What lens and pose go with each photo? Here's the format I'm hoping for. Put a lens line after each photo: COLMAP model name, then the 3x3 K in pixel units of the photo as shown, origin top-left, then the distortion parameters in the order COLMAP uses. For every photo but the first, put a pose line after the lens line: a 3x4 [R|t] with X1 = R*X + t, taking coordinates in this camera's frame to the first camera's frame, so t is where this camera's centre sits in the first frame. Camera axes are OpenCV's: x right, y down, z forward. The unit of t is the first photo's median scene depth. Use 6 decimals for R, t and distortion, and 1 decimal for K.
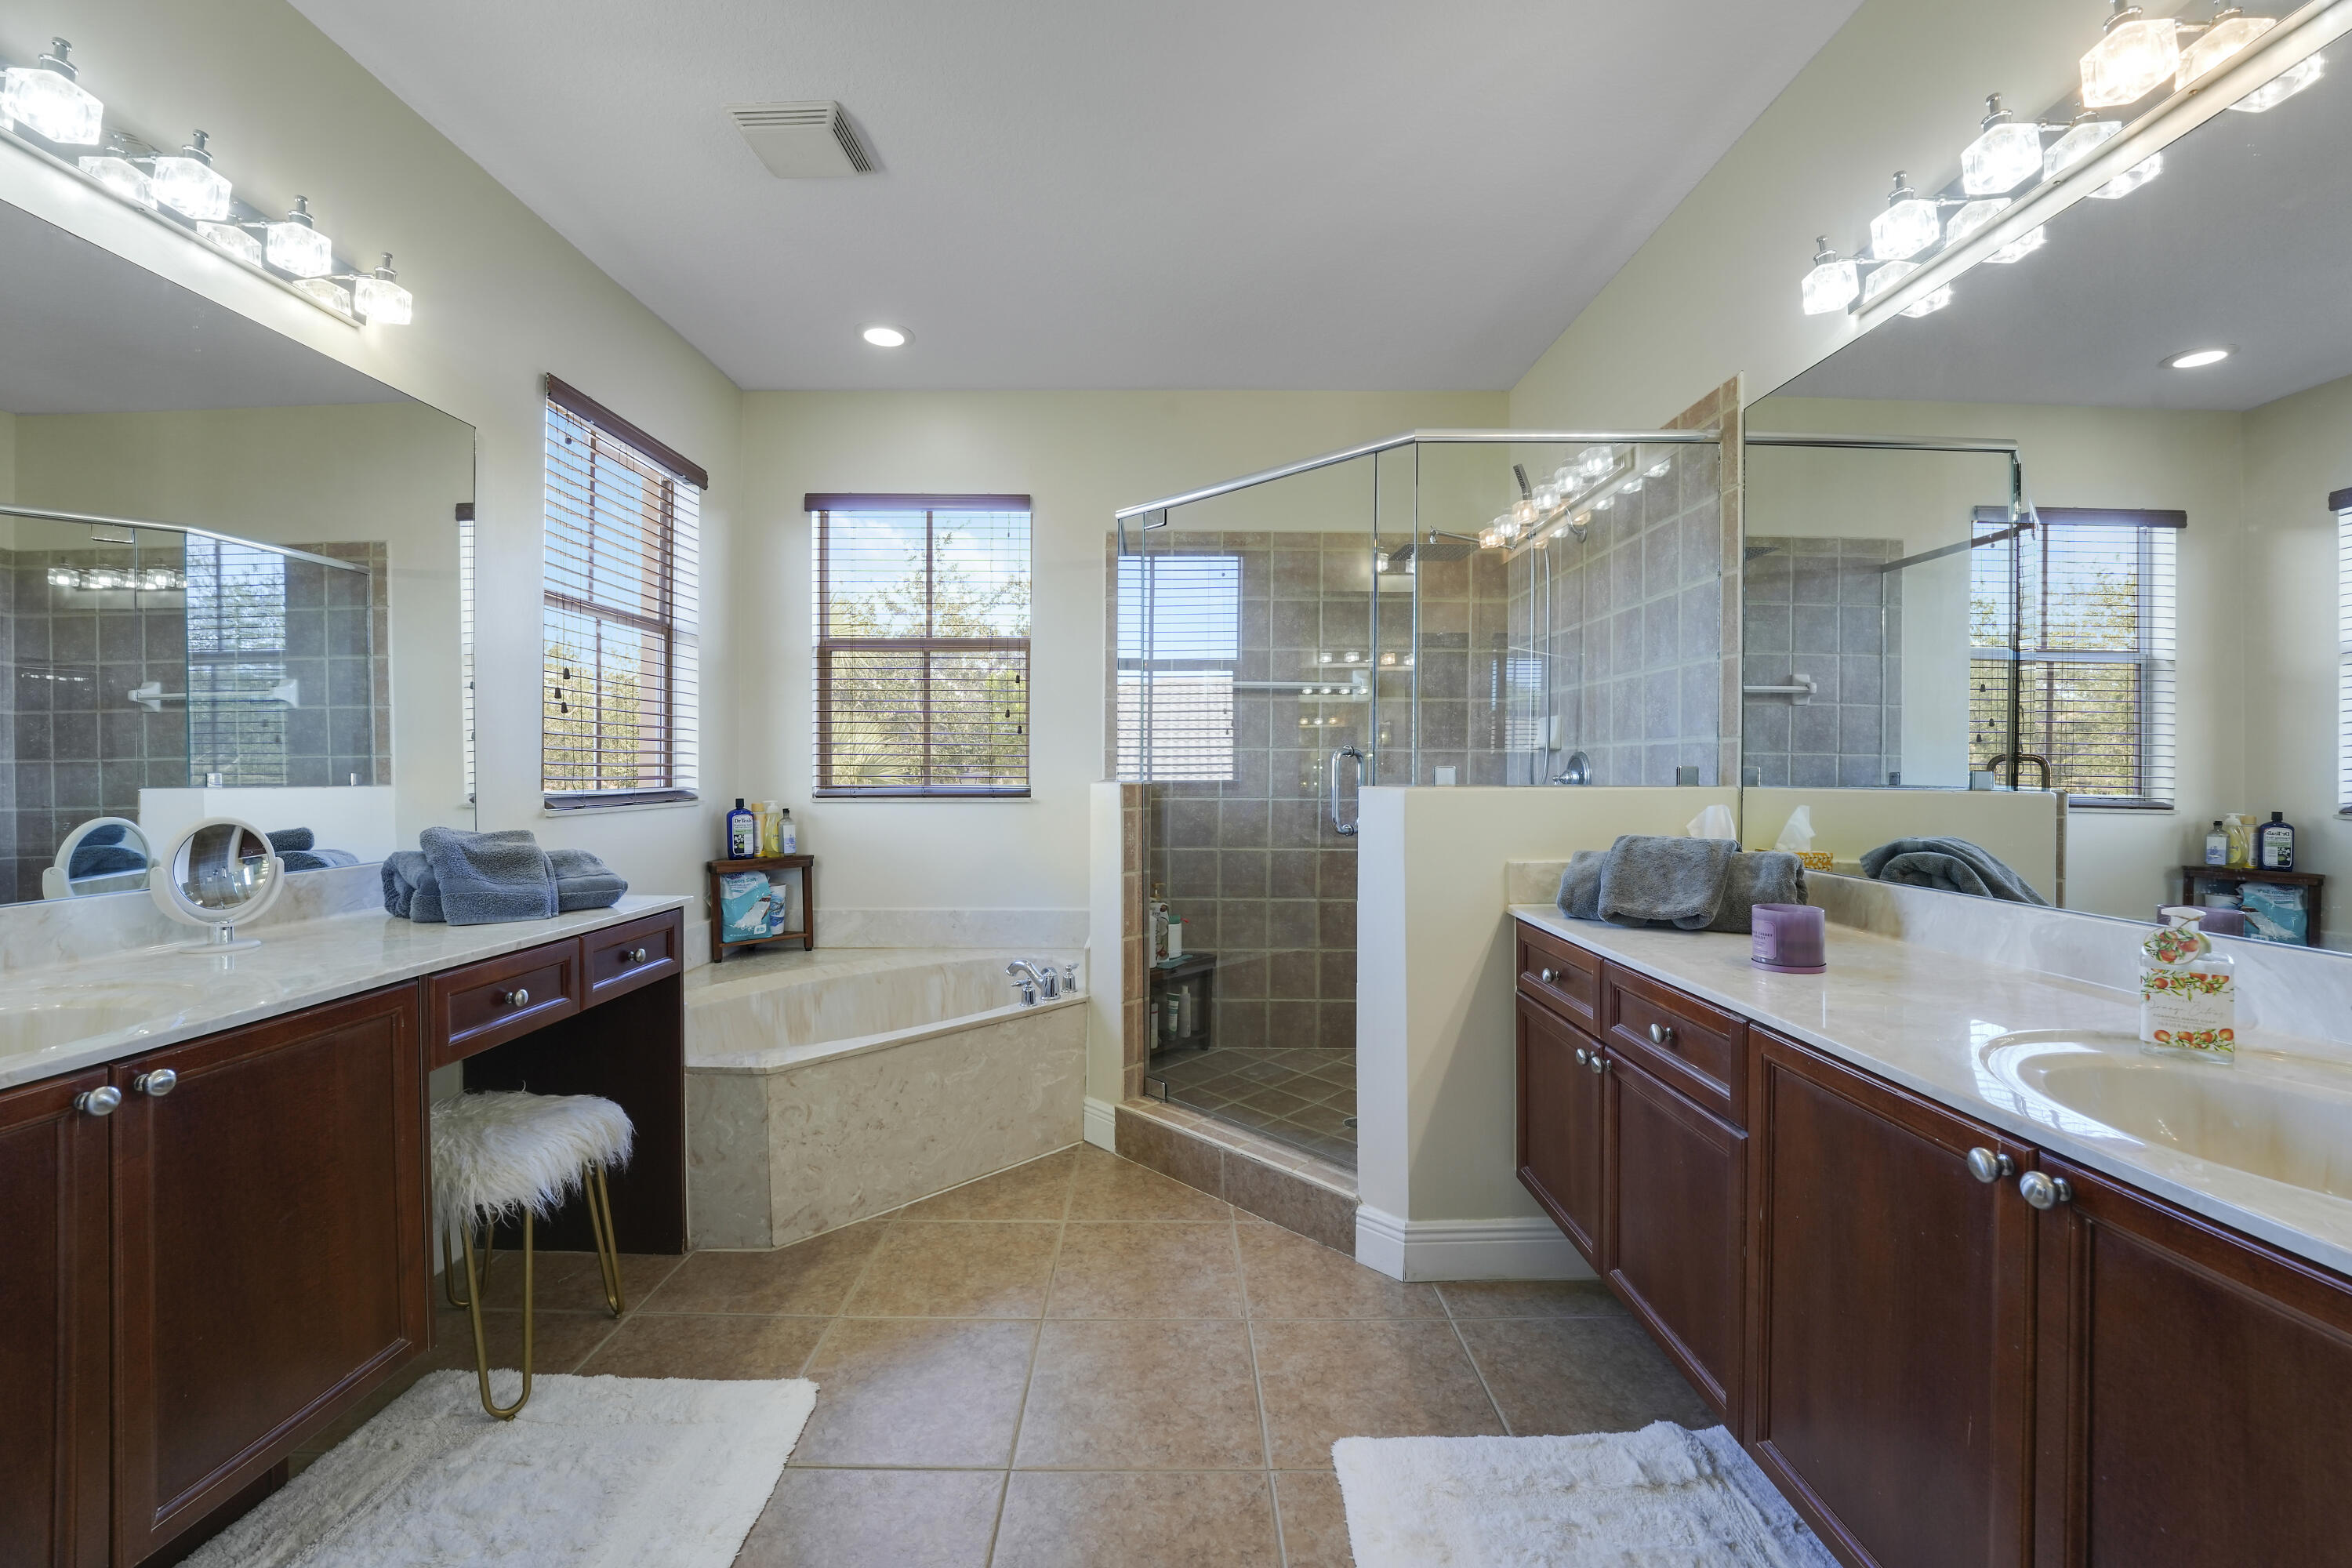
lens RADIAL K [[993.2, 0, 1176.1], [0, 993.2, 774.8], [0, 0, 1]] dist [-0.022790, 0.000111]
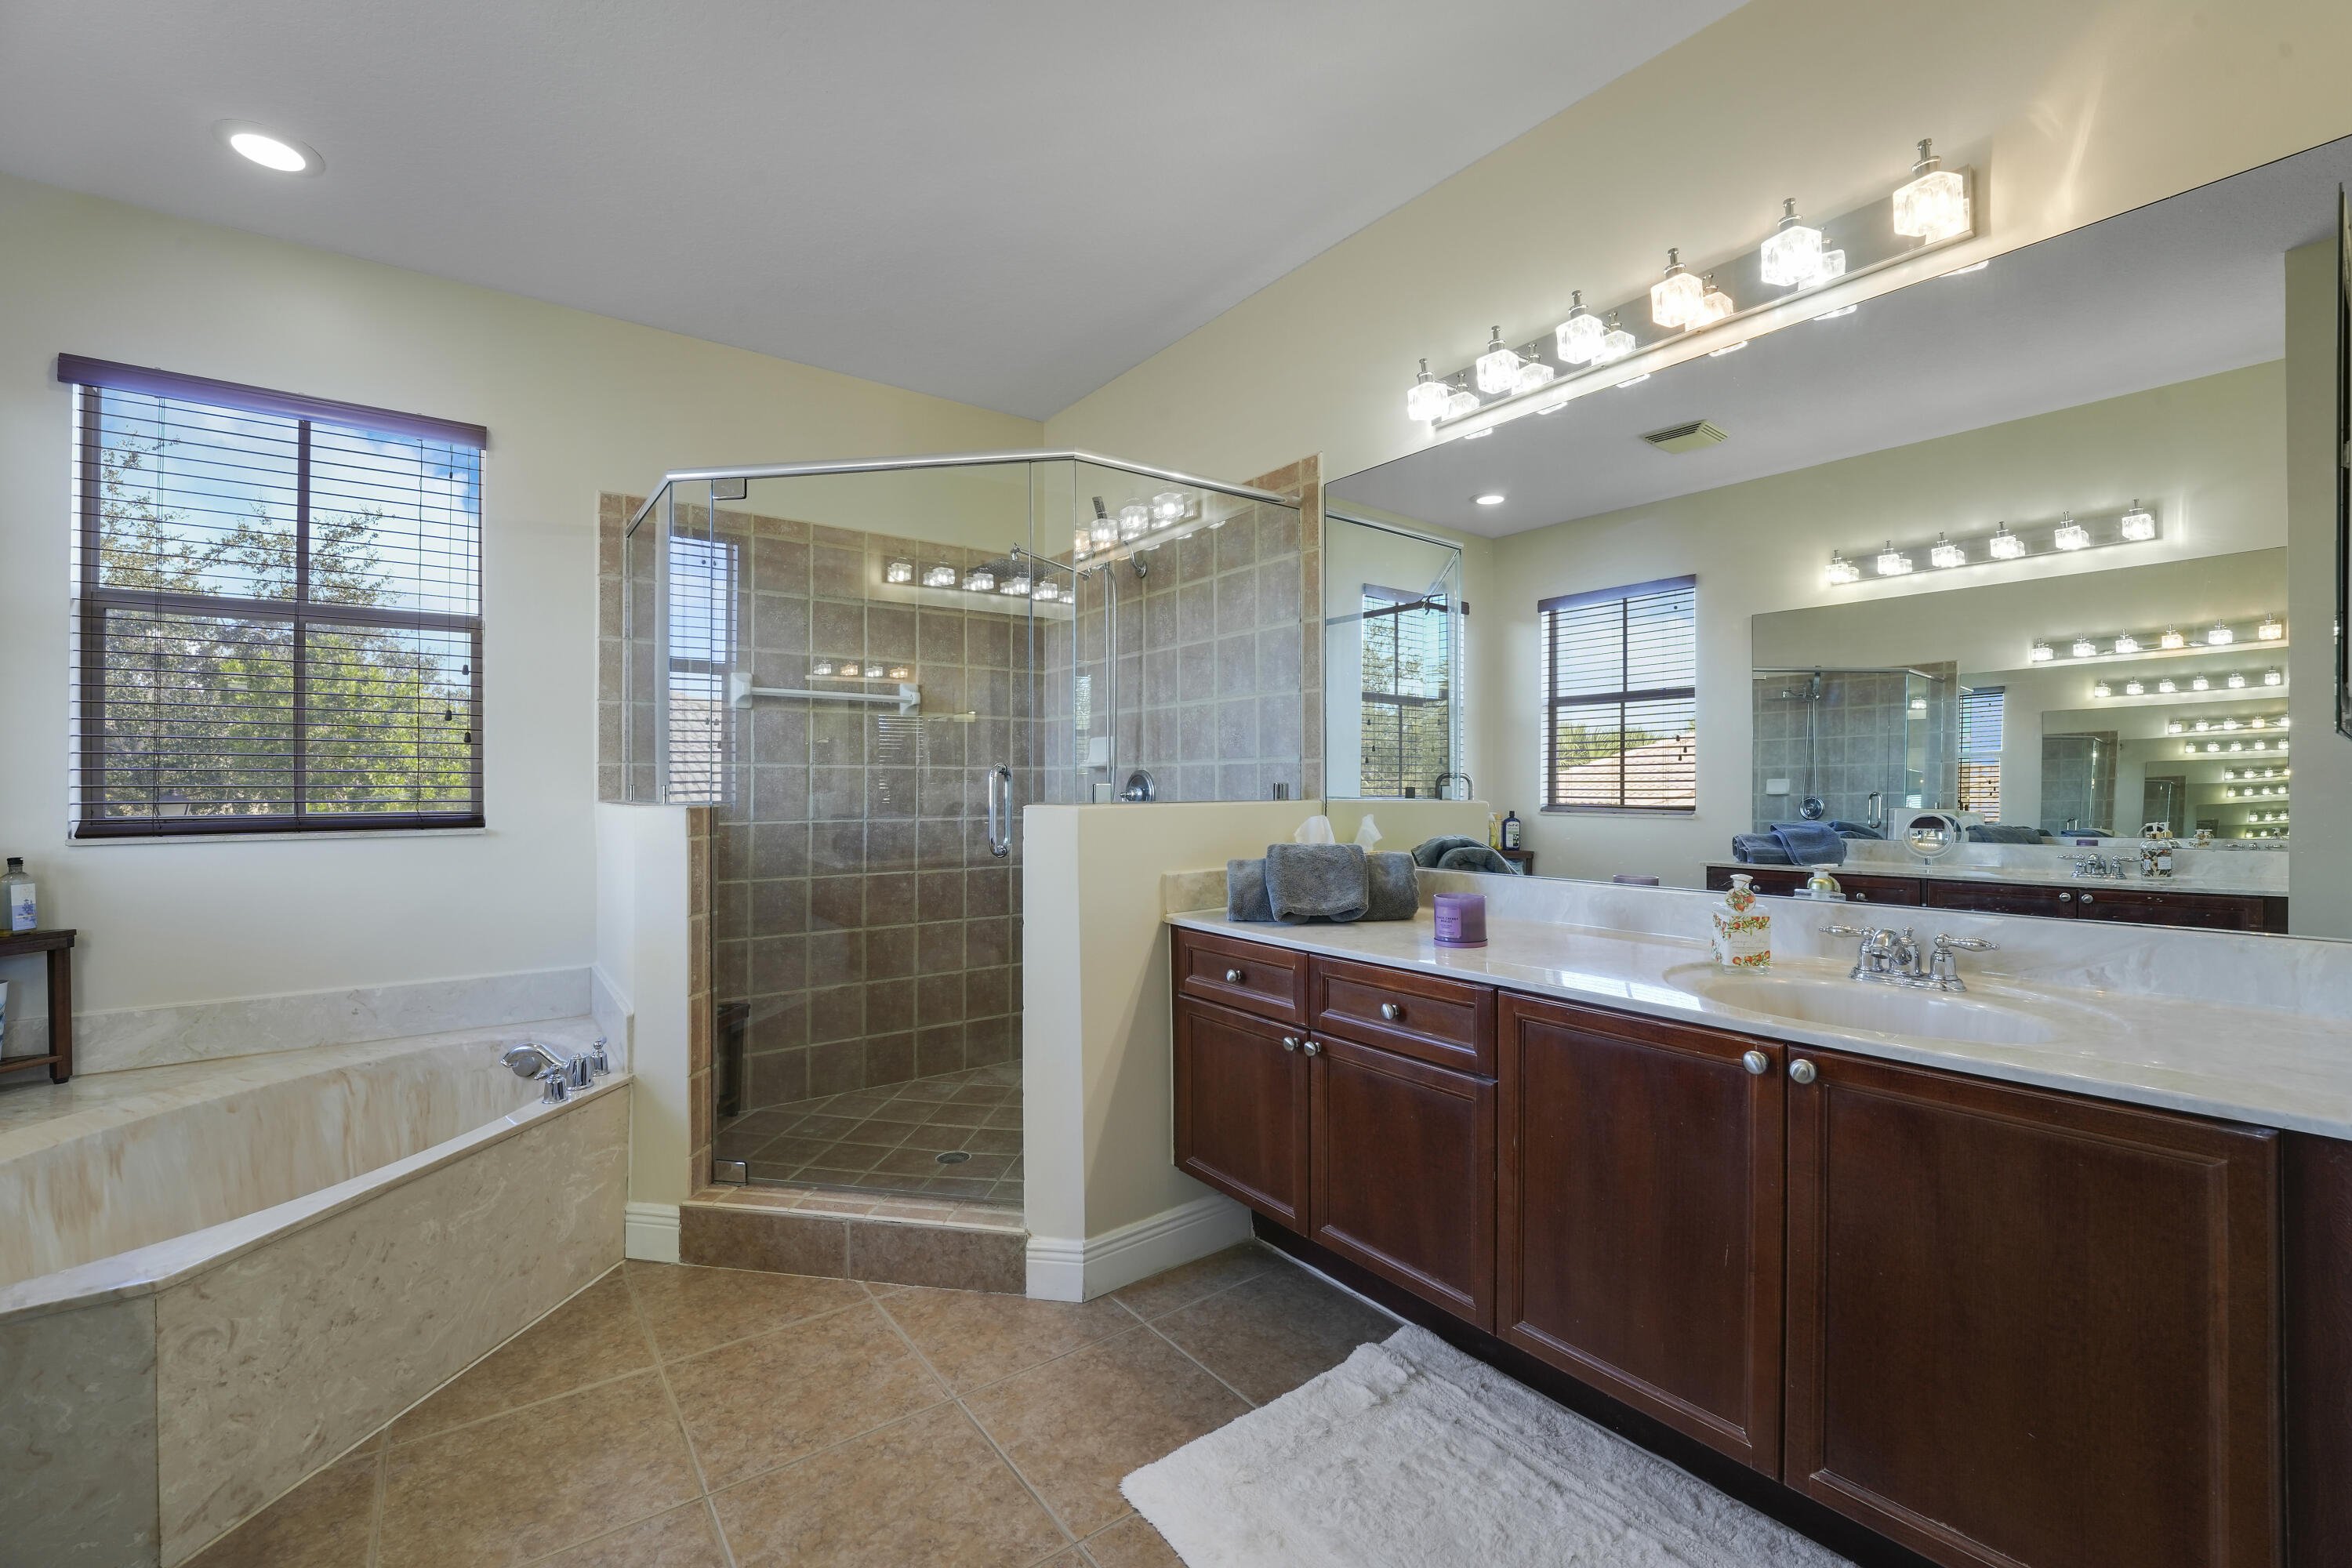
lens RADIAL K [[974.3, 0, 1179.7], [0, 974.3, 790.4], [0, 0, 1]] dist [-0.033319, 0.003984]
pose [[0.793938, -0.007589, 0.607951, -0.242554], [0.009593, 0.999954, -0.000045, -0.000505], [-0.607923, 0.005868, 0.793974, 0.144277]]
